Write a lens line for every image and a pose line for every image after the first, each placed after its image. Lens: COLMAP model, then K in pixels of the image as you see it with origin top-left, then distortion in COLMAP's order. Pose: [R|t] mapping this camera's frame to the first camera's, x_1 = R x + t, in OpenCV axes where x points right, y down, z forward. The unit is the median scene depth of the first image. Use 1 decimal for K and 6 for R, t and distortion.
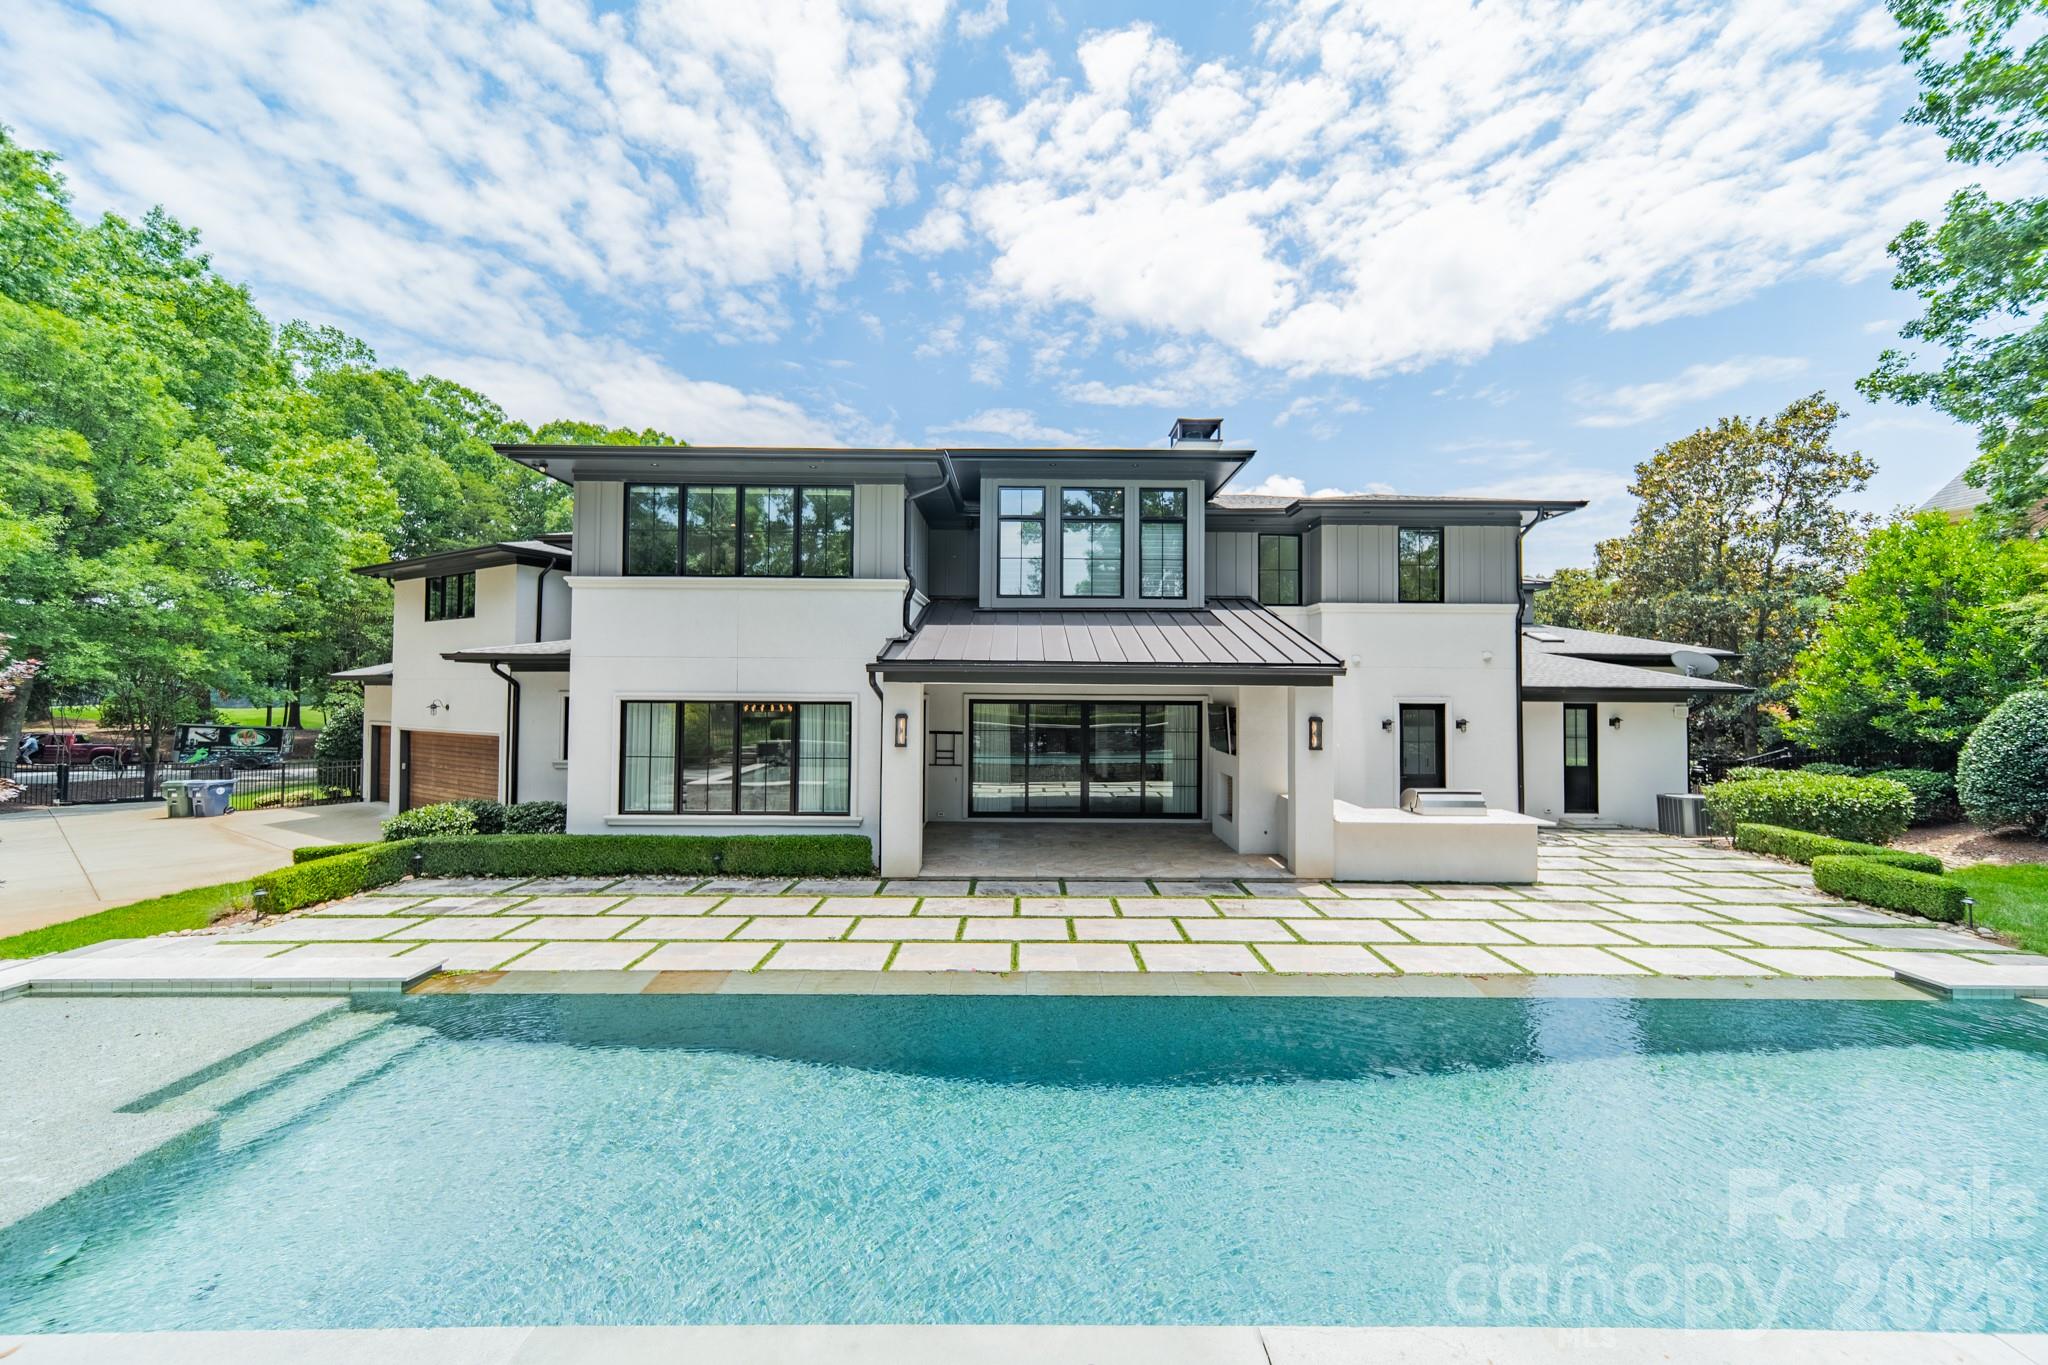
lens RADIAL K [[735.0, 0, 1024.0], [0, 735.0, 682.5], [0, 0, 1]] dist [0.007608, 0.000040]
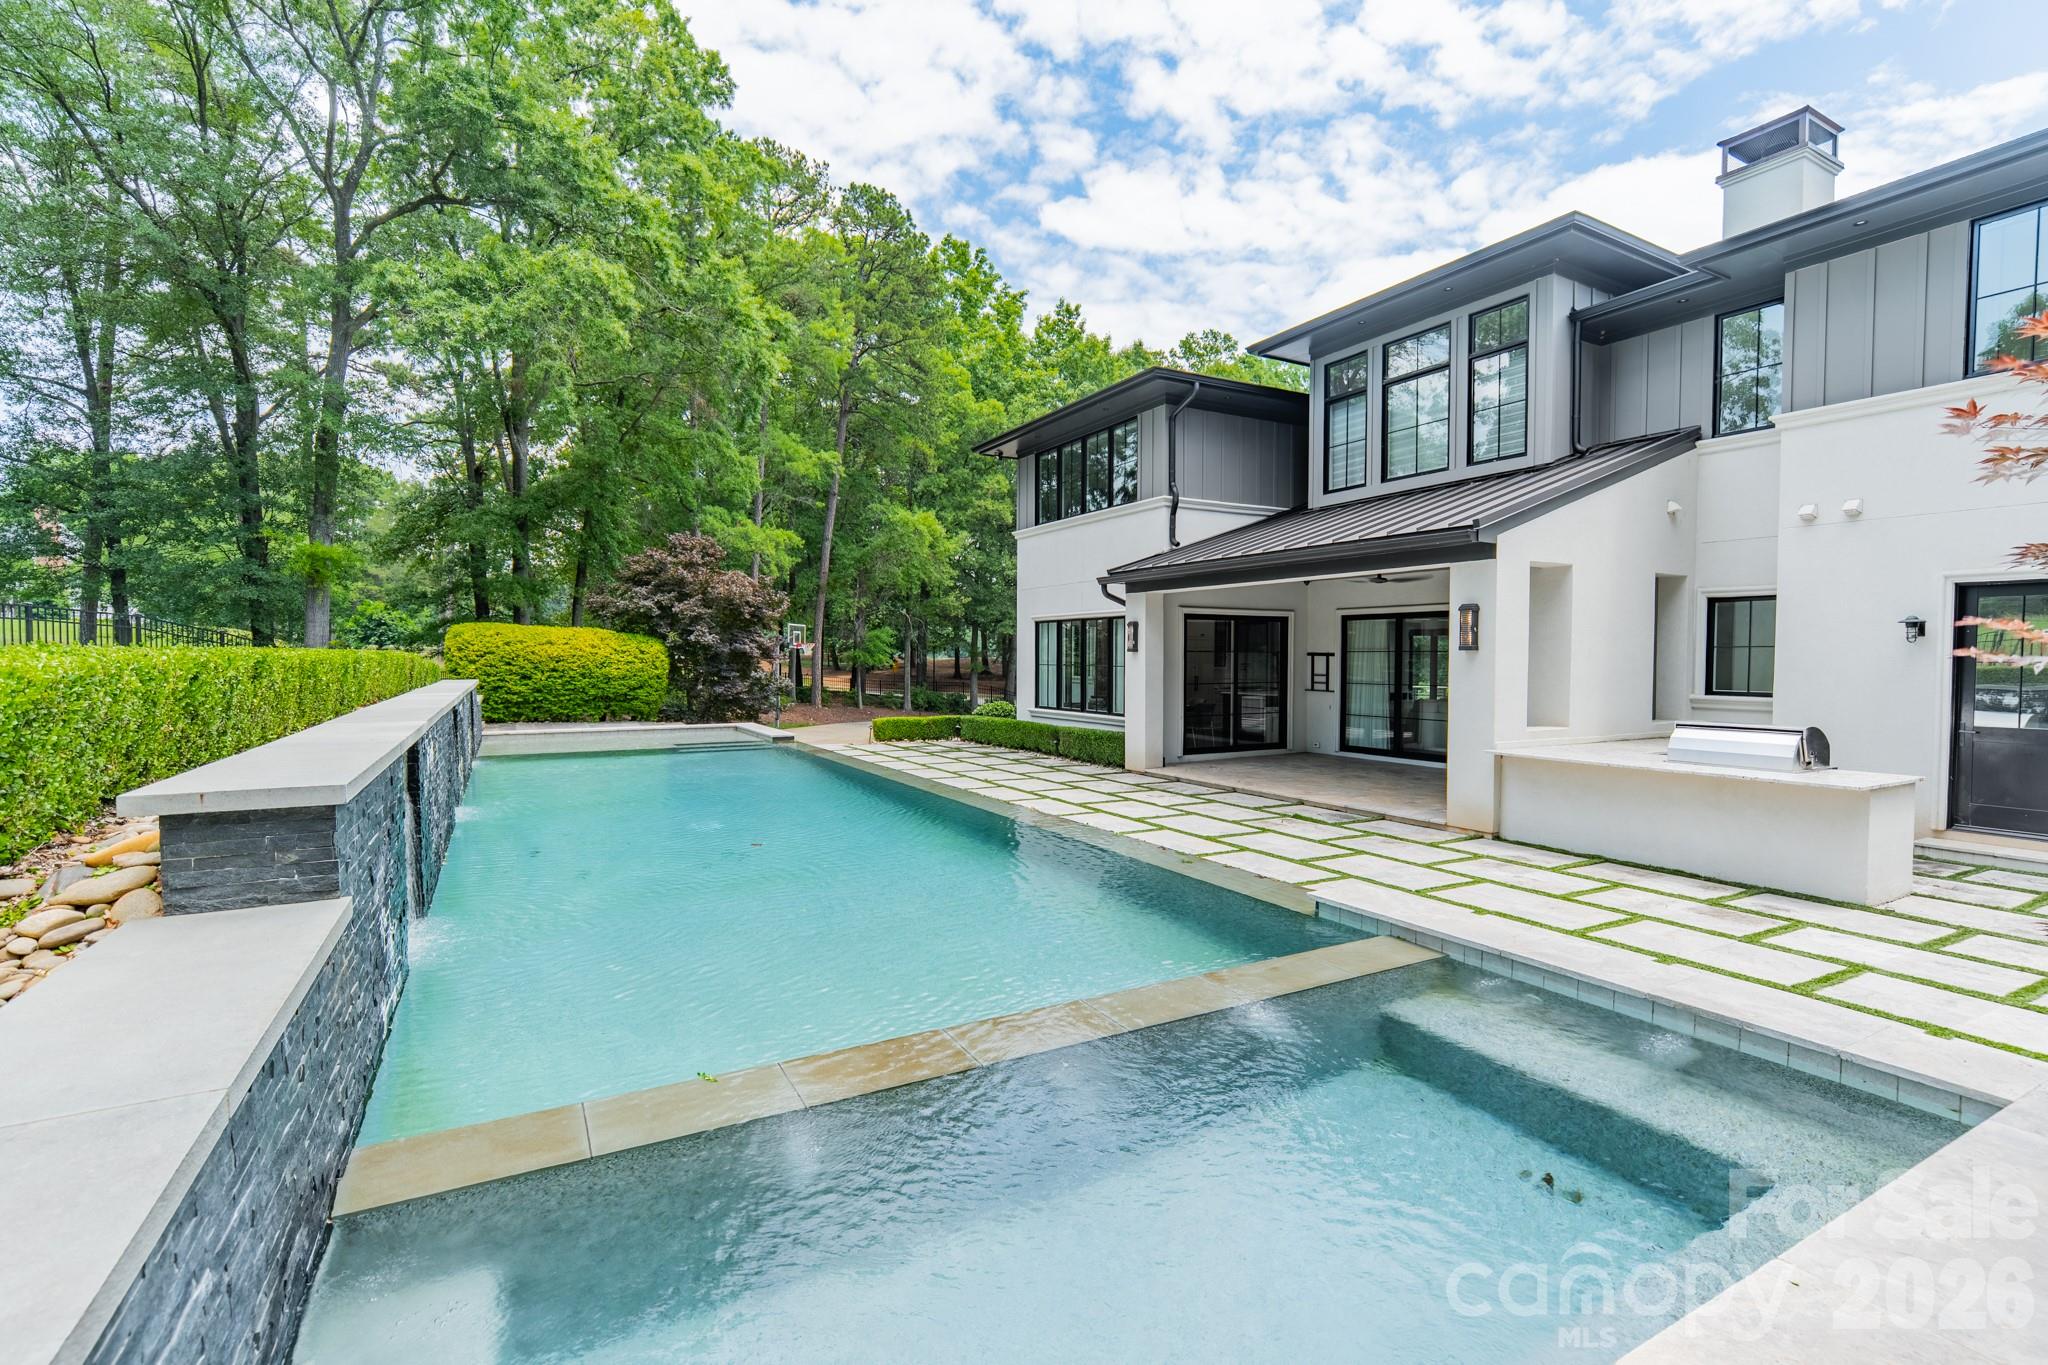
lens RADIAL K [[991.2, 0, 1024.0], [0, 991.2, 682.5], [0, 0, 1]] dist [-0.009577, -0.000263]
pose [[0.457422, 0.015668, -0.889112, 1.006799], [0.003276, 0.999808, 0.019304, 0.097966], [0.889244, -0.011743, 0.457283, 0.166081]]
